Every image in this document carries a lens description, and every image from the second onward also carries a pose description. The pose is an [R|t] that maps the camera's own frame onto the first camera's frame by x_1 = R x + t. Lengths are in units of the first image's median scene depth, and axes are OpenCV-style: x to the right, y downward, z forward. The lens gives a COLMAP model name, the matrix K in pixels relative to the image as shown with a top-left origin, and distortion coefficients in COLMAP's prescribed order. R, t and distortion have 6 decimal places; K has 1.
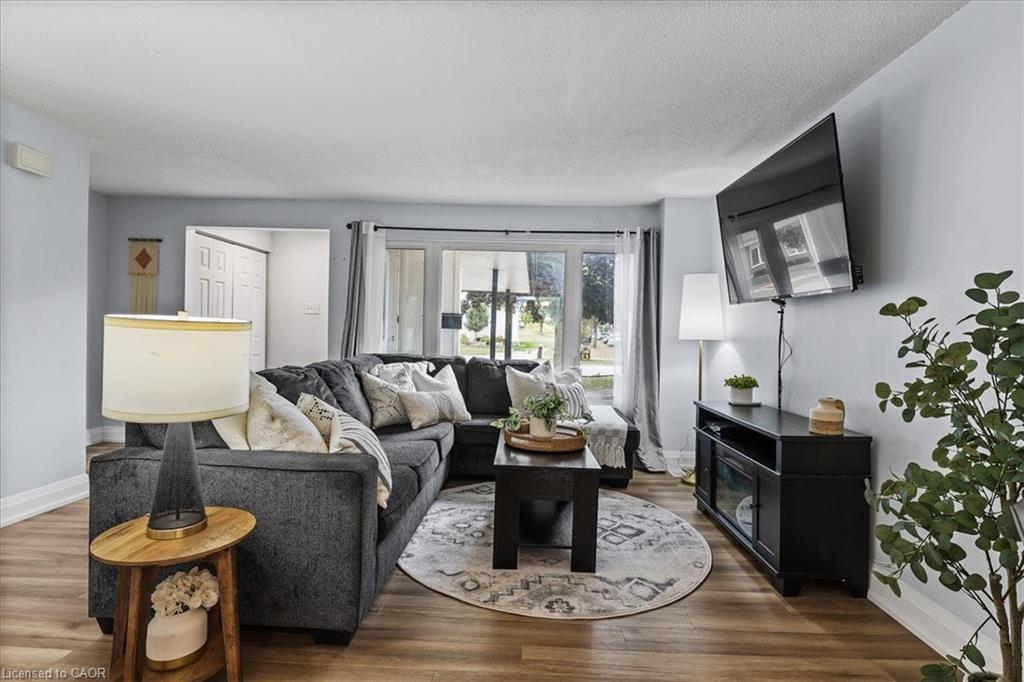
lens RADIAL K [[503.2, 0, 514.4], [0, 503.2, 336.2], [0, 0, 1]] dist [-0.007354, -0.000324]
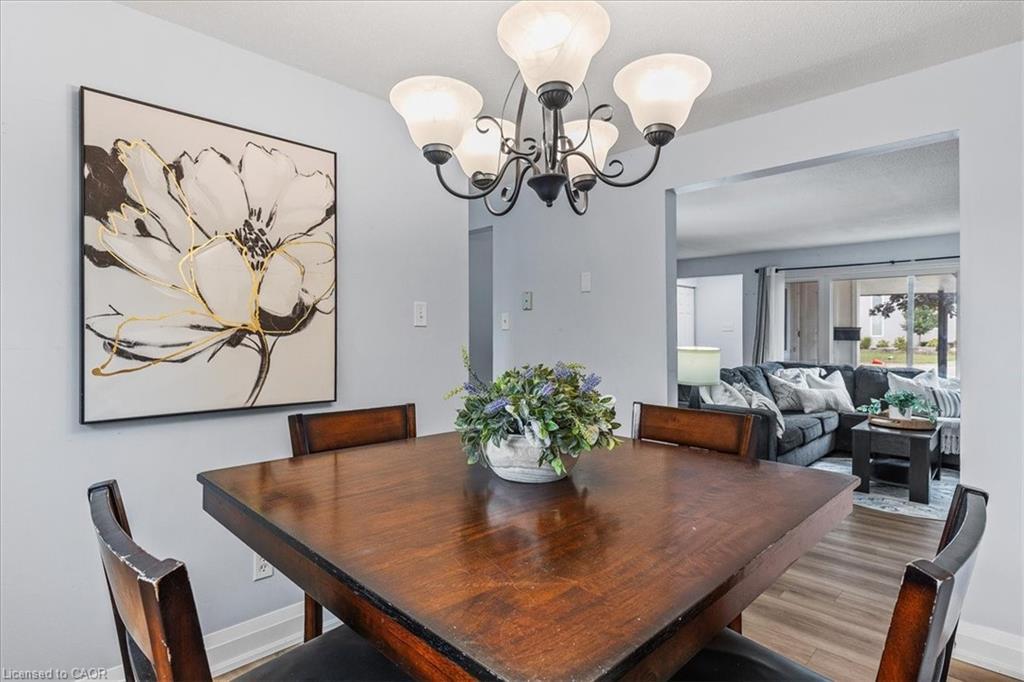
lens RADIAL K [[525.8, 0, 512.0], [0, 525.8, 341.0], [0, 0, 1]] dist [-0.011608, -0.000367]
pose [[0.732066, -0.015217, -0.681063, 0.193447], [0.014199, 0.999874, -0.007077, -0.025243], [0.681085, -0.004489, 0.732190, -0.629756]]
